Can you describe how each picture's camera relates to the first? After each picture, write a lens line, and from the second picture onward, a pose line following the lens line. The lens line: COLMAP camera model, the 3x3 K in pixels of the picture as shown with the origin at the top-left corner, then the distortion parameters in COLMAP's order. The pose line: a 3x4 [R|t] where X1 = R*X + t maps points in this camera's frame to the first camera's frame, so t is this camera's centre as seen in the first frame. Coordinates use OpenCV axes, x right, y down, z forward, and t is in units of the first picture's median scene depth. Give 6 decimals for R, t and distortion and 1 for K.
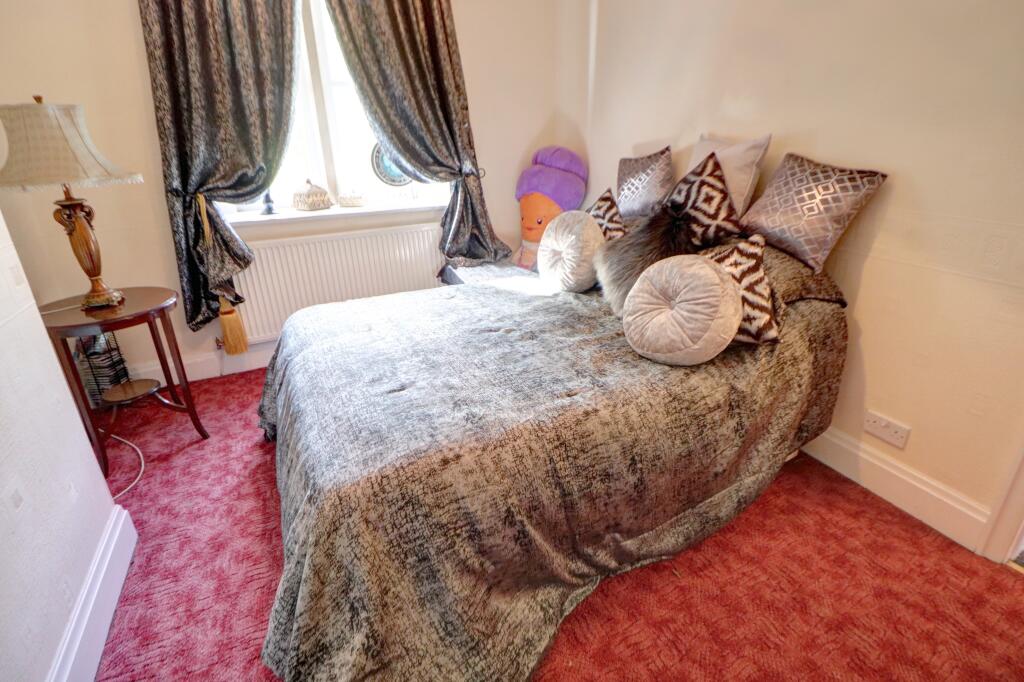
lens RADIAL K [[479.8, 0, 513.7], [0, 479.8, 333.7], [0, 0, 1]] dist [-0.012973, -0.000810]
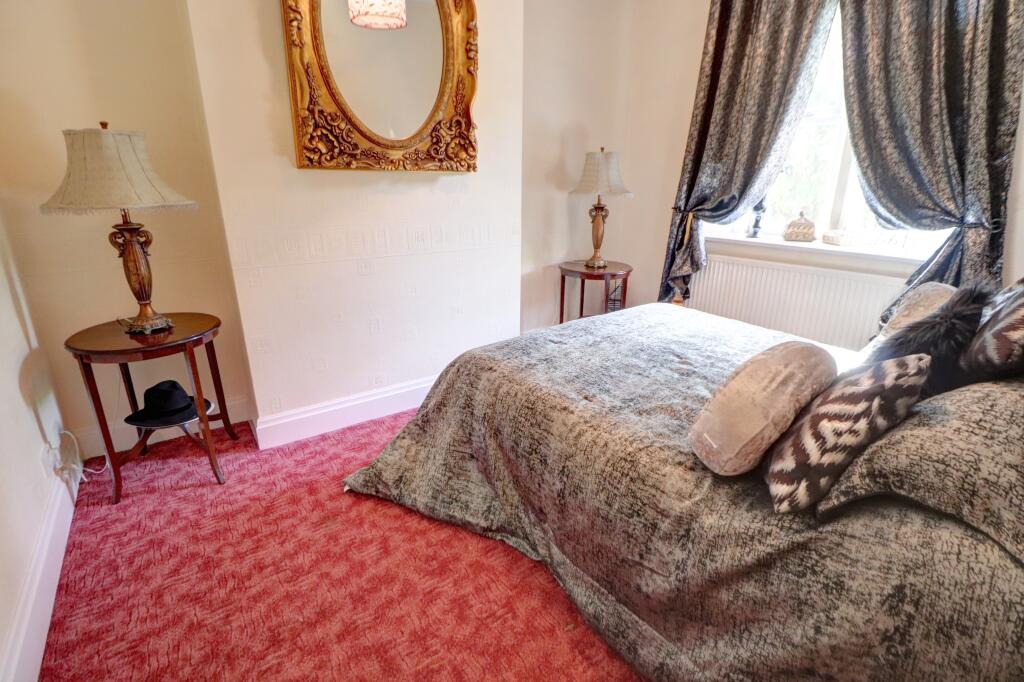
lens RADIAL K [[479.8, 0, 512.0], [0, 479.8, 344.7], [0, 0, 1]] dist [-0.012973, -0.000810]
pose [[0.125624, 0.336620, -0.933223, 0.862545], [-0.375420, 0.886852, 0.269358, -0.171914], [0.918302, 0.316513, 0.237784, 0.420162]]
